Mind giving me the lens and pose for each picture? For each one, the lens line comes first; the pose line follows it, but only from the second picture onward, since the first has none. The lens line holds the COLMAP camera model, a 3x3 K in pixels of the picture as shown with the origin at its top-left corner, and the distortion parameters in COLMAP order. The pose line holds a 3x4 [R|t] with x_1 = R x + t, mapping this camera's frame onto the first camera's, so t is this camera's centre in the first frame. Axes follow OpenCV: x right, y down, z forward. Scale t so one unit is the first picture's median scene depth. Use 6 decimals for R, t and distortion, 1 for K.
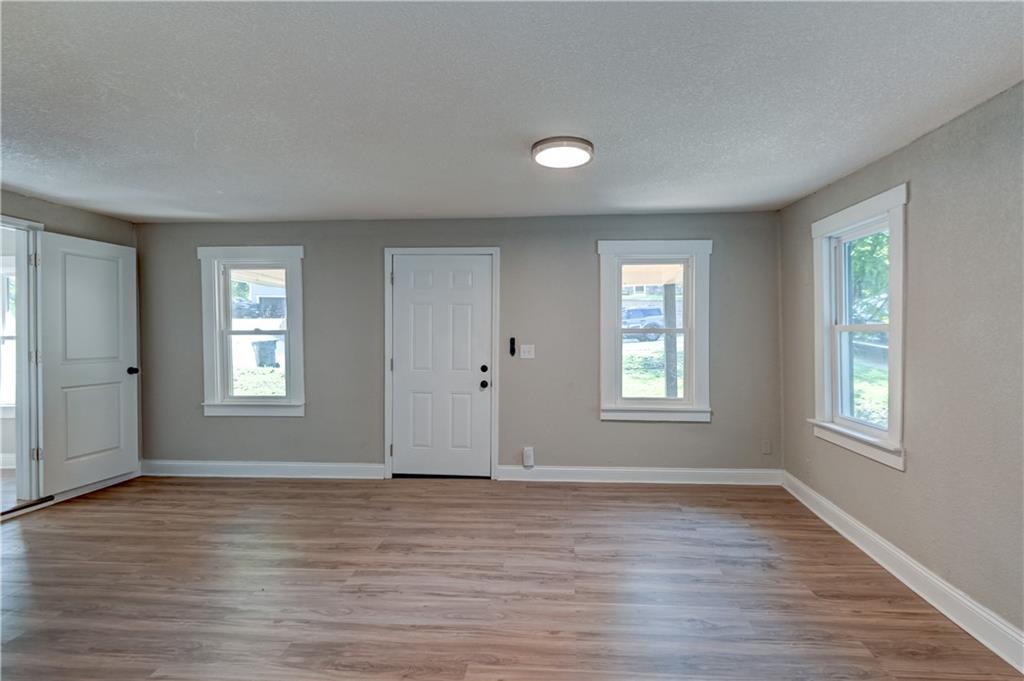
lens RADIAL K [[473.9, 0, 522.6], [0, 473.9, 338.5], [0, 0, 1]] dist [-0.002101, -0.000861]
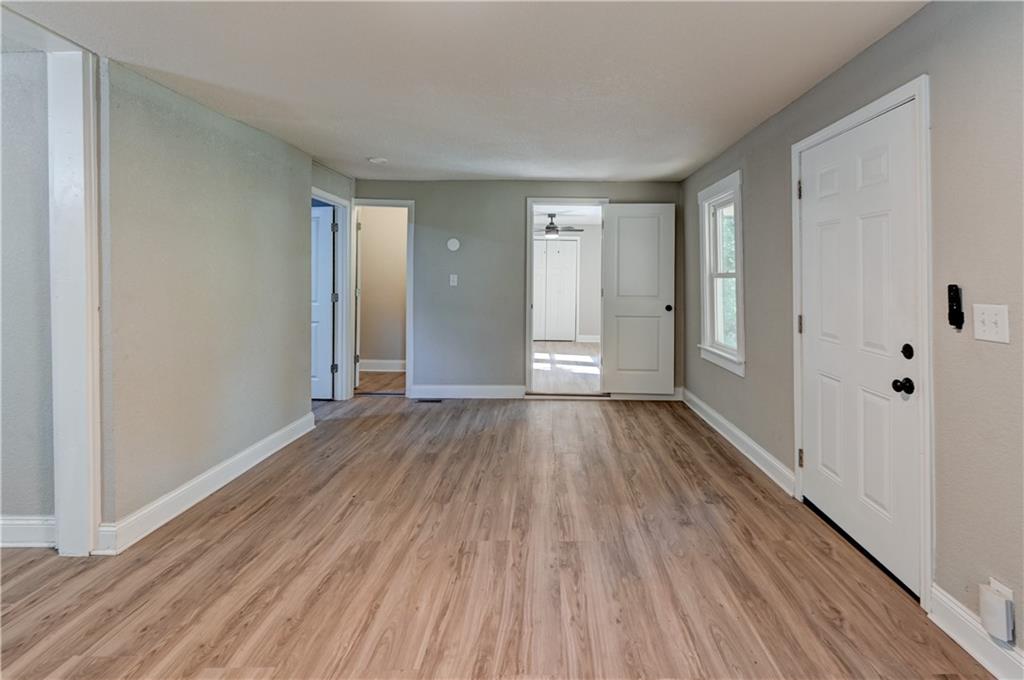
lens RADIAL K [[485.0, 0, 563.1], [0, 485.0, 275.3], [0, 0, 1]] dist [0.001509, -0.002106]
pose [[0.105881, -0.004928, -0.994367, 0.372364], [-0.016973, 0.999833, -0.006763, -0.000830], [0.994234, 0.017594, 0.105779, 0.661580]]
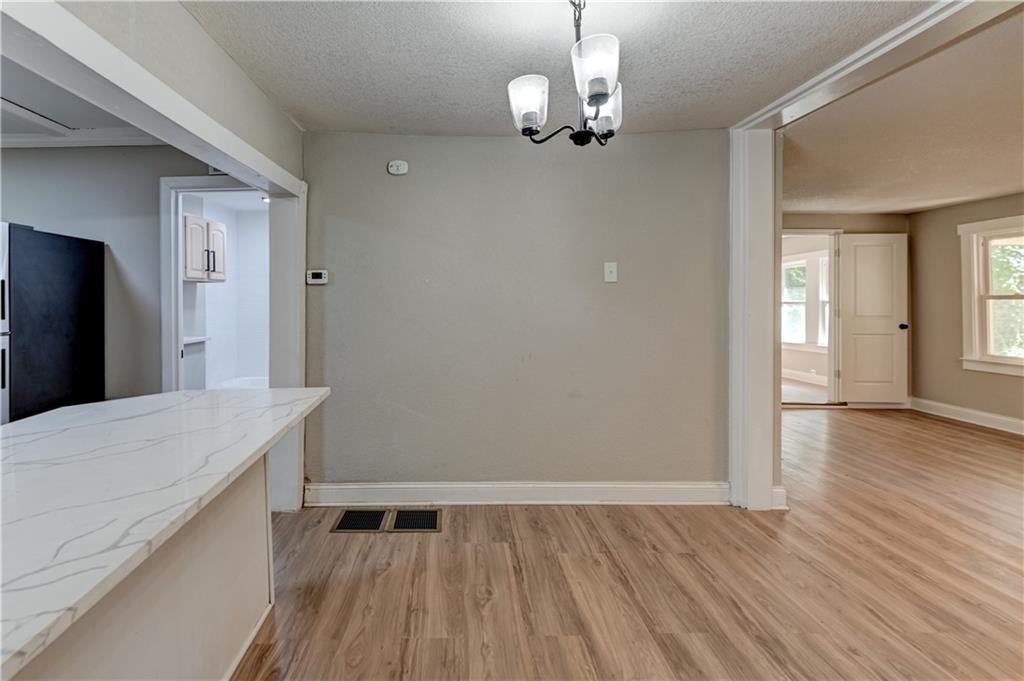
lens RADIAL K [[488.8, 0, 481.5], [0, 488.8, 301.9], [0, 0, 1]] dist [-0.001241, -0.000558]
pose [[0.091824, -0.002000, -0.995773, 0.462855], [-0.010755, 0.999938, -0.003000, 0.016809], [0.995717, 0.010985, 0.091797, -0.326251]]
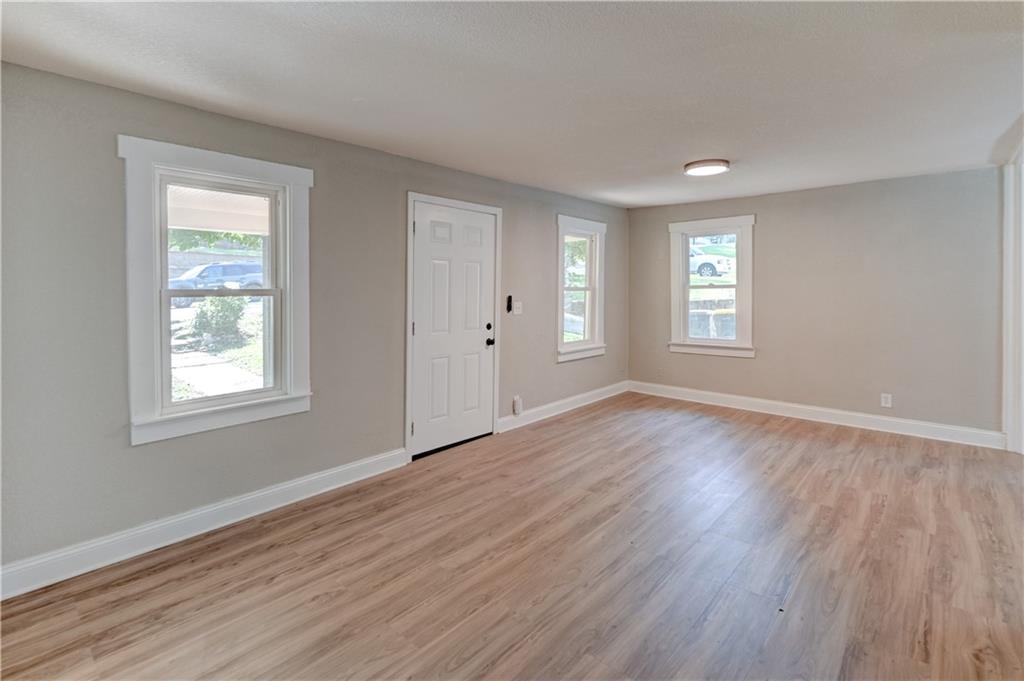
lens RADIAL K [[495.7, 0, 505.0], [0, 495.7, 304.5], [0, 0, 1]] dist [-0.001171, -0.002004]
pose [[0.614554, -0.027532, 0.788395, -0.952434], [0.016797, 0.999621, 0.021815, -0.006408], [-0.788696, -0.000164, 0.614783, 0.344676]]
